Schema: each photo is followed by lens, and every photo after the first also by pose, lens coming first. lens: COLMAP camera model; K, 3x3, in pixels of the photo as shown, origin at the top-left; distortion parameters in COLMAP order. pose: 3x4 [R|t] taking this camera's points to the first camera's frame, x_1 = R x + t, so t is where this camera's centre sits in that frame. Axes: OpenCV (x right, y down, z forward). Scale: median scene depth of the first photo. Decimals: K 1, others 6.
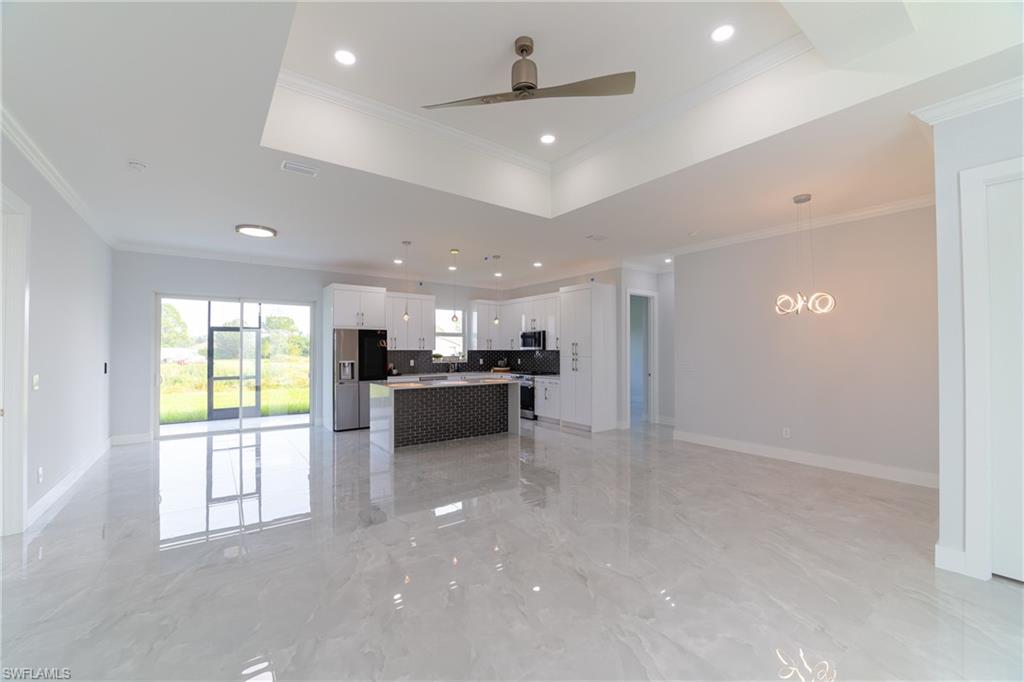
lens RADIAL K [[413.6, 0, 515.2], [0, 413.6, 347.8], [0, 0, 1]] dist [-0.011566, -0.000009]
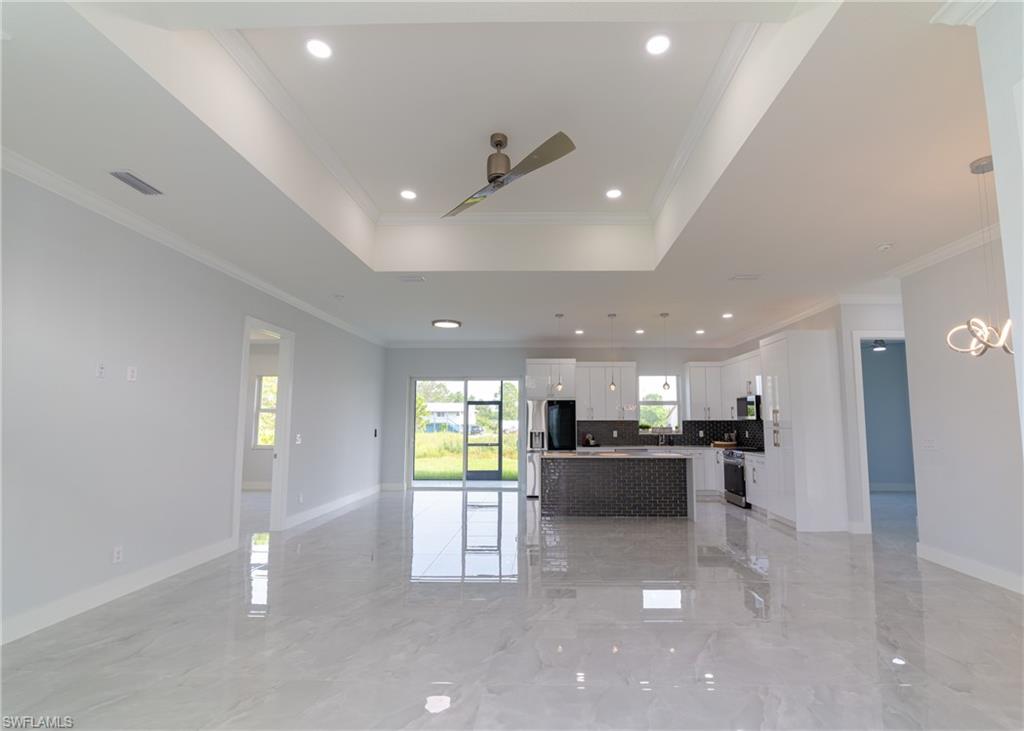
lens RADIAL K [[468.8, 0, 545.7], [0, 468.8, 381.7], [0, 0, 1]] dist [-0.005132, -0.000063]
pose [[0.796333, -0.052884, -0.602542, 0.297712], [0.003353, 0.996541, -0.083034, 0.005926], [0.604849, 0.064103, 0.793756, 0.042095]]
